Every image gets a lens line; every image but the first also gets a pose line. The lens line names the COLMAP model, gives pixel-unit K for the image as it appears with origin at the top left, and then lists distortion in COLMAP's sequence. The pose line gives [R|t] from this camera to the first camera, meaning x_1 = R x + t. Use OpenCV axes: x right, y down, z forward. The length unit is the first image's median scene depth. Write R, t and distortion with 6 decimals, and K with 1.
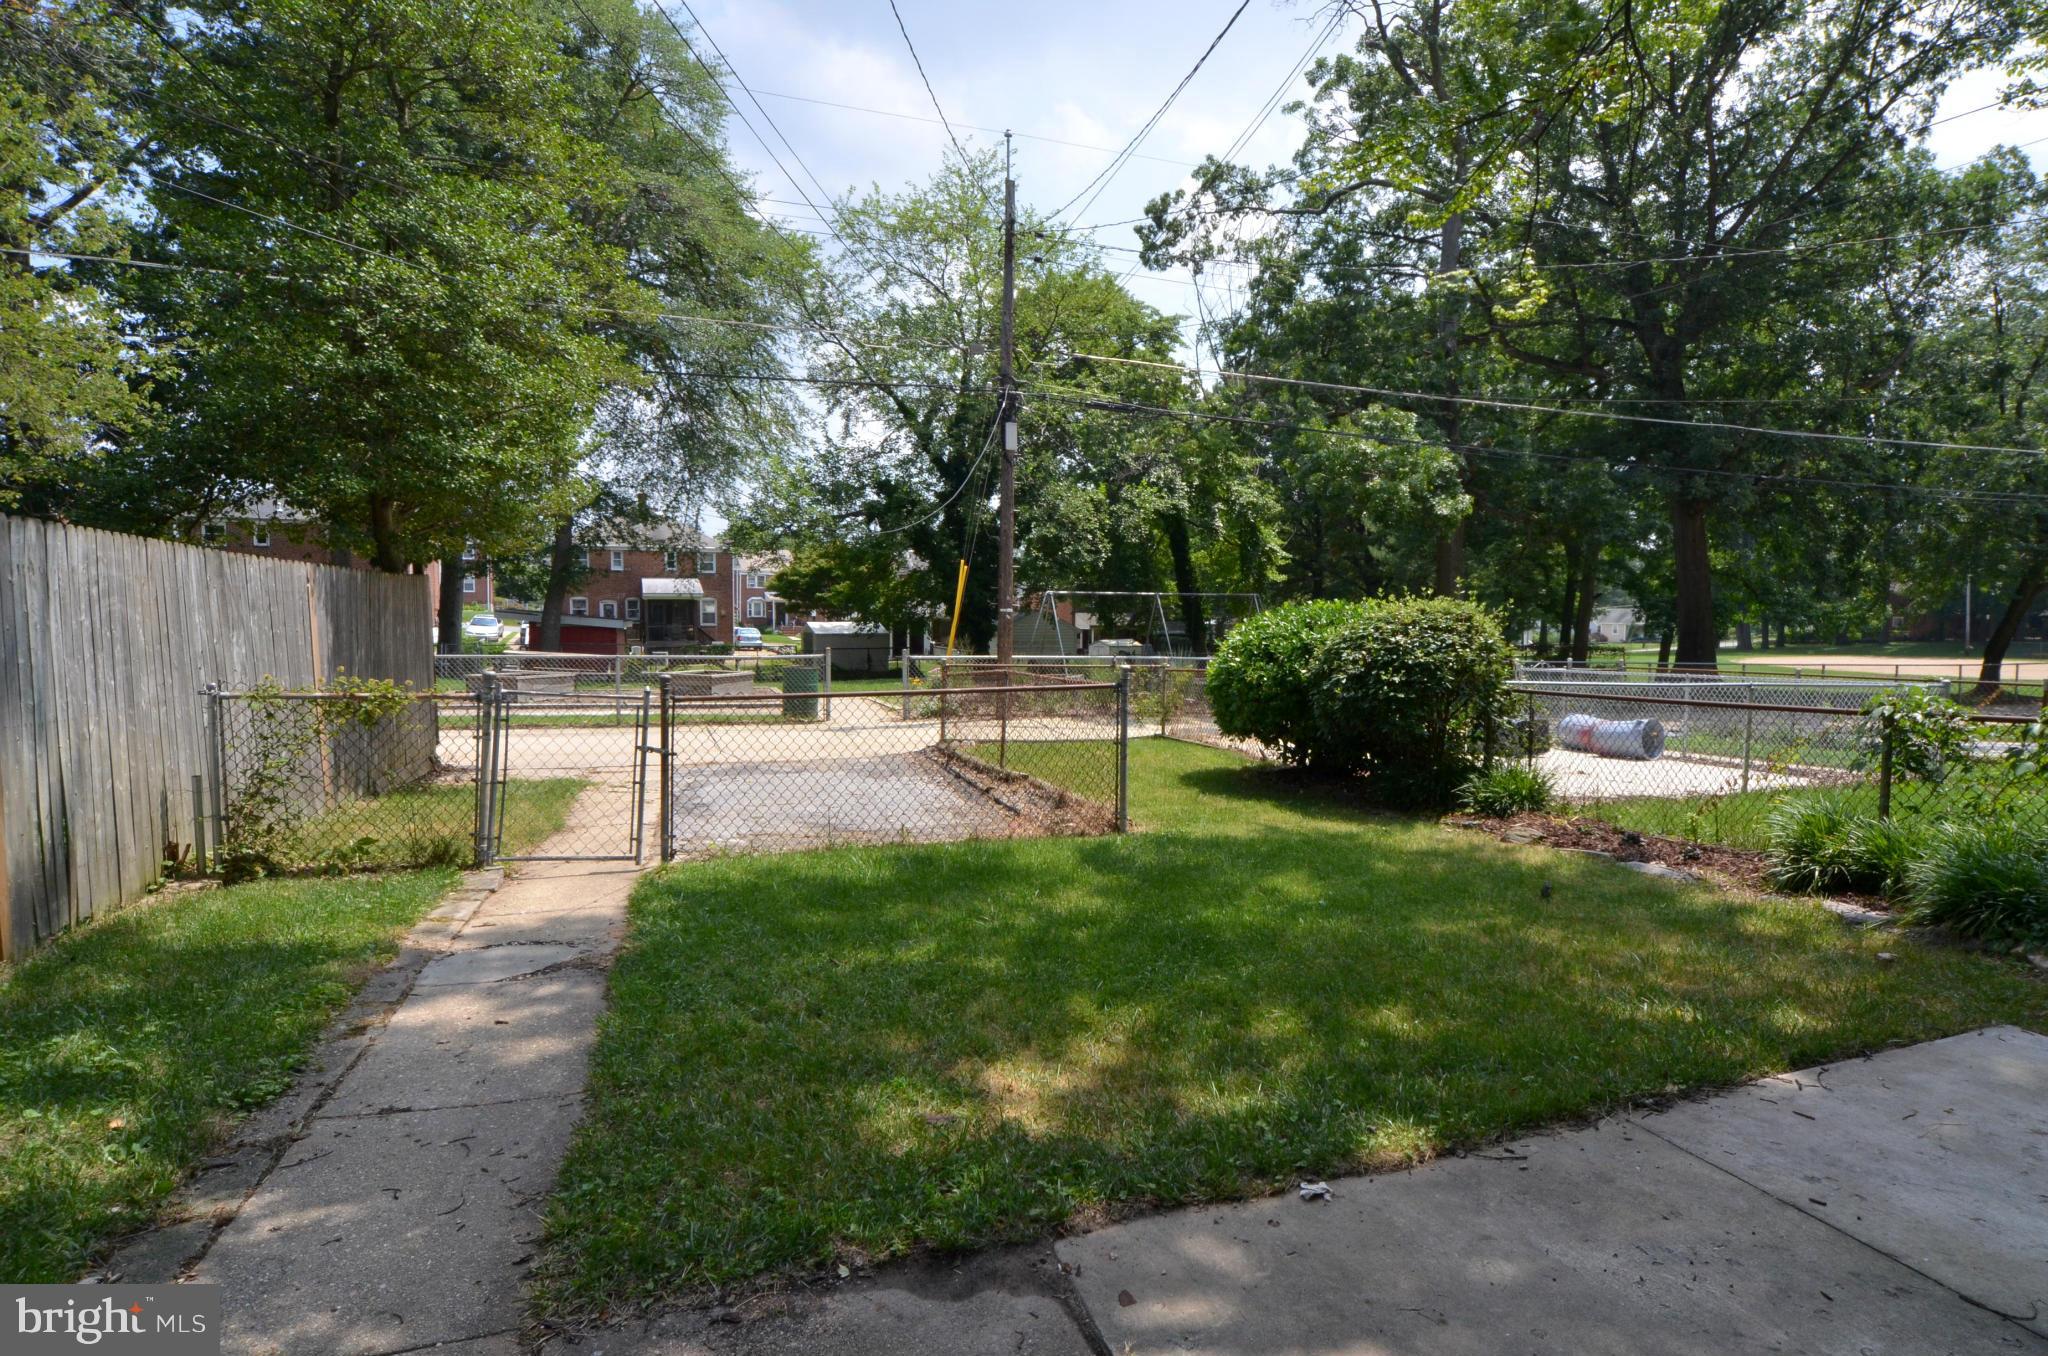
lens RADIAL K [[1090.0, 0, 1084.3], [0, 1090.0, 676.8], [0, 0, 1]] dist [-0.017803, 0.000239]
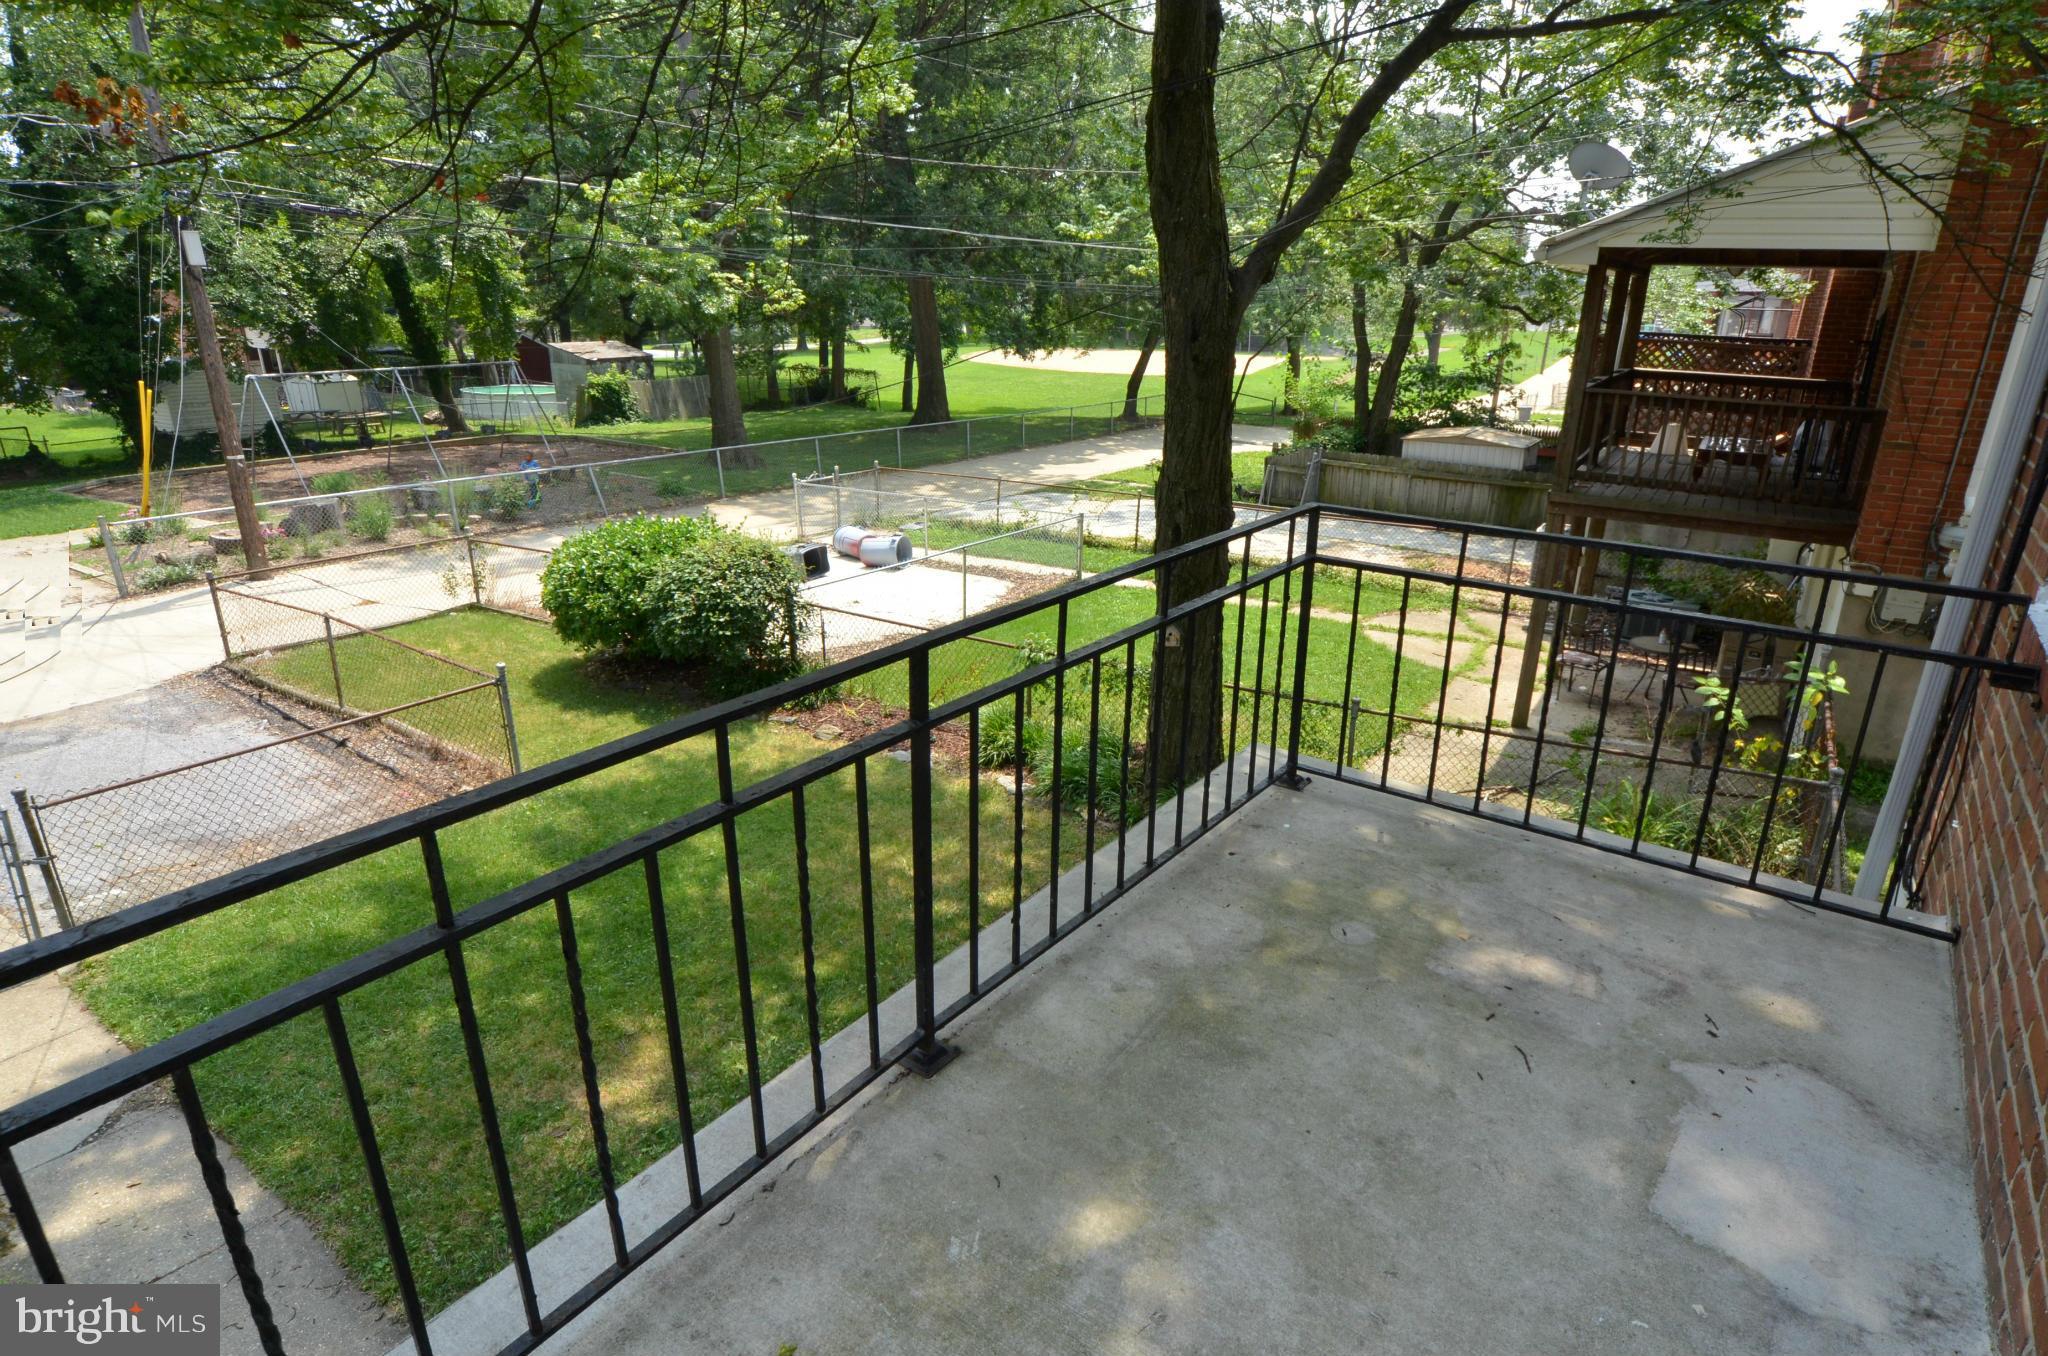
lens RADIAL K [[1090.0, 0, 1084.3], [0, 1090.0, 676.8], [0, 0, 1]] dist [-0.017803, 0.000239]
pose [[0.800141, -0.195043, 0.567214, -0.094085], [0.021445, 0.954352, 0.297913, -0.250204], [-0.599428, -0.226208, 0.767799, -0.216042]]
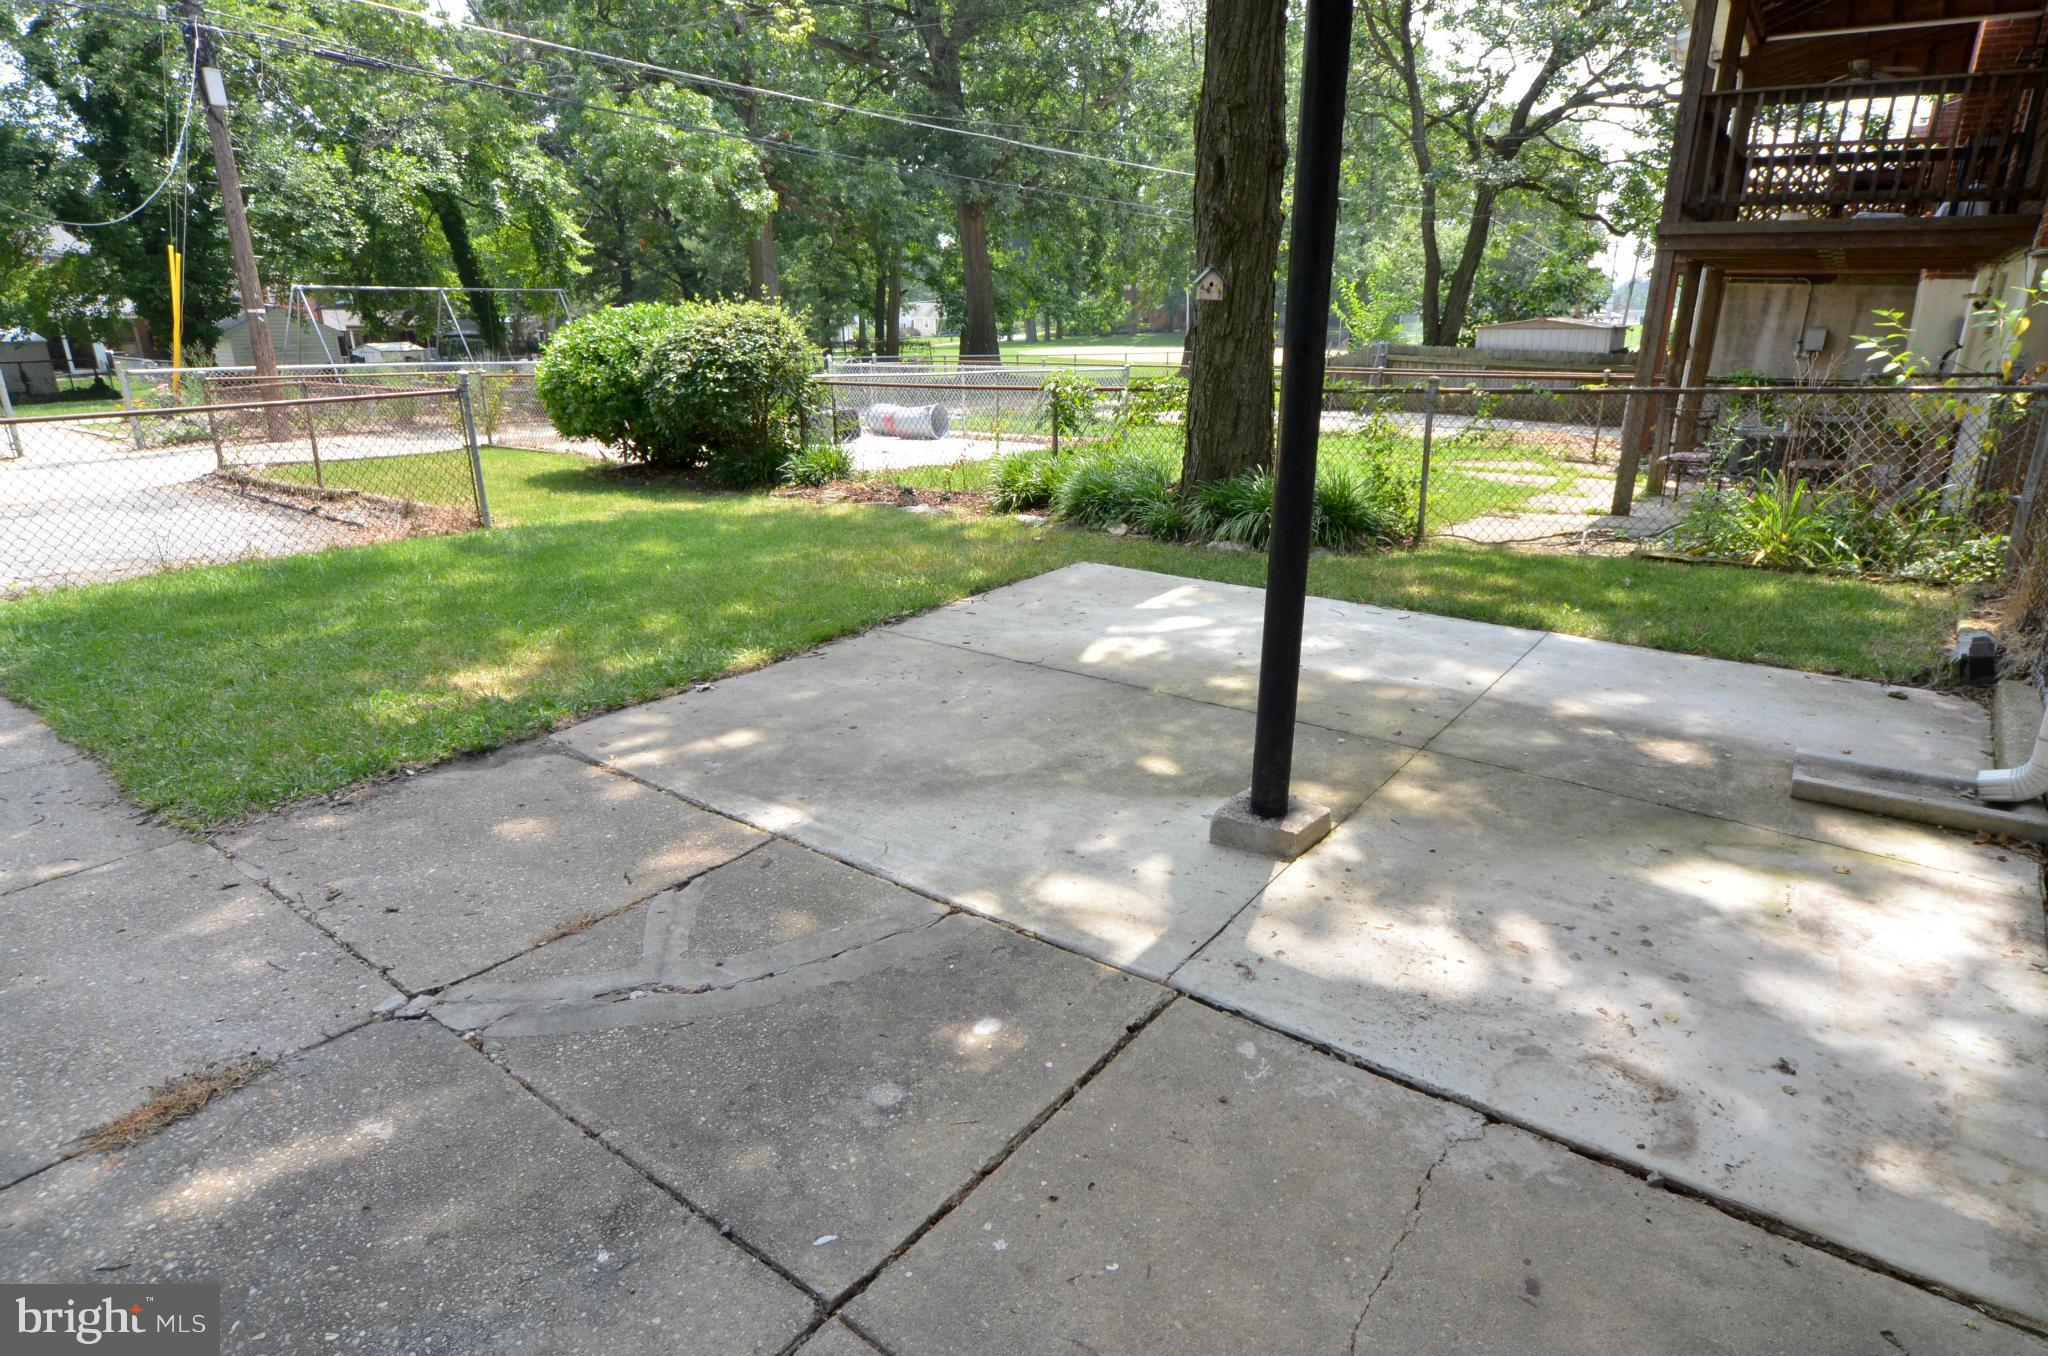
lens RADIAL K [[1090.2, 0, 1076.0], [0, 1090.2, 681.2], [0, 0, 1]] dist [-0.014268, 0.000902]
pose [[0.835066, -0.176998, 0.520900, -0.049959], [0.030042, 0.960091, 0.278070, 0.002703], [-0.549329, -0.216558, 0.807056, -0.184482]]
